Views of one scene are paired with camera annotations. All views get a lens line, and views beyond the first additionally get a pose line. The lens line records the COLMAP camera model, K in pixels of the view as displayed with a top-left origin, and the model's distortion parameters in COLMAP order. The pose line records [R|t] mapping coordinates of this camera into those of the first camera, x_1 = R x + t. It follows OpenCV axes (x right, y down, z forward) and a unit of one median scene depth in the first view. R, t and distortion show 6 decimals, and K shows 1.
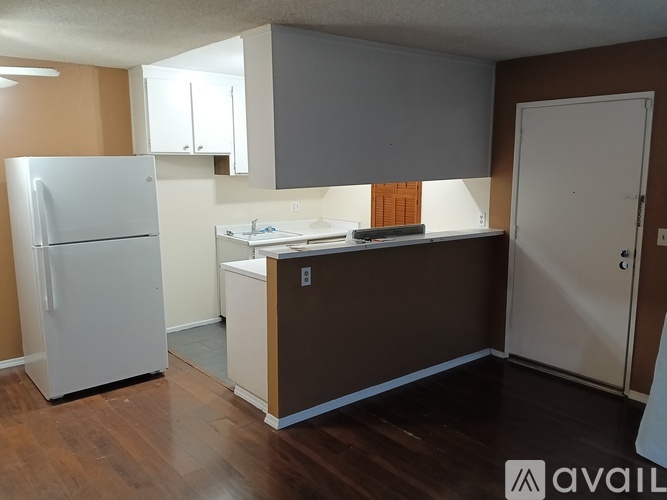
lens RADIAL K [[551.2, 0, 327.9], [0, 551.2, 241.4], [0, 0, 1]] dist [0.089253, -0.075863]
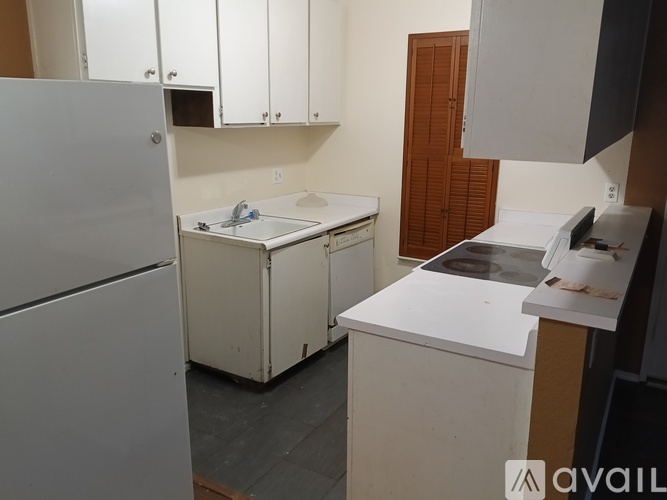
lens RADIAL K [[551.2, 0, 336.8], [0, 551.2, 250.6], [0, 0, 1]] dist [0.089253, -0.075863]
pose [[0.939085, -0.073170, 0.335806, -0.261322], [0.038038, 0.993199, 0.110039, -0.052274], [-0.341573, -0.090563, 0.935482, 0.411956]]
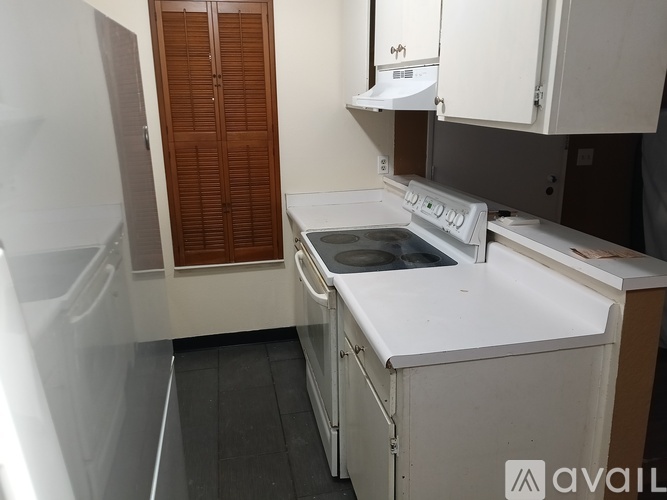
lens RADIAL K [[551.2, 0, 333.2], [0, 551.2, 249.8], [0, 0, 1]] dist [0.089253, -0.075863]
pose [[0.467229, -0.246137, 0.849184, -0.378140], [0.138948, 0.968974, 0.204408, -0.082033], [-0.873150, 0.022488, 0.486933, 0.634272]]
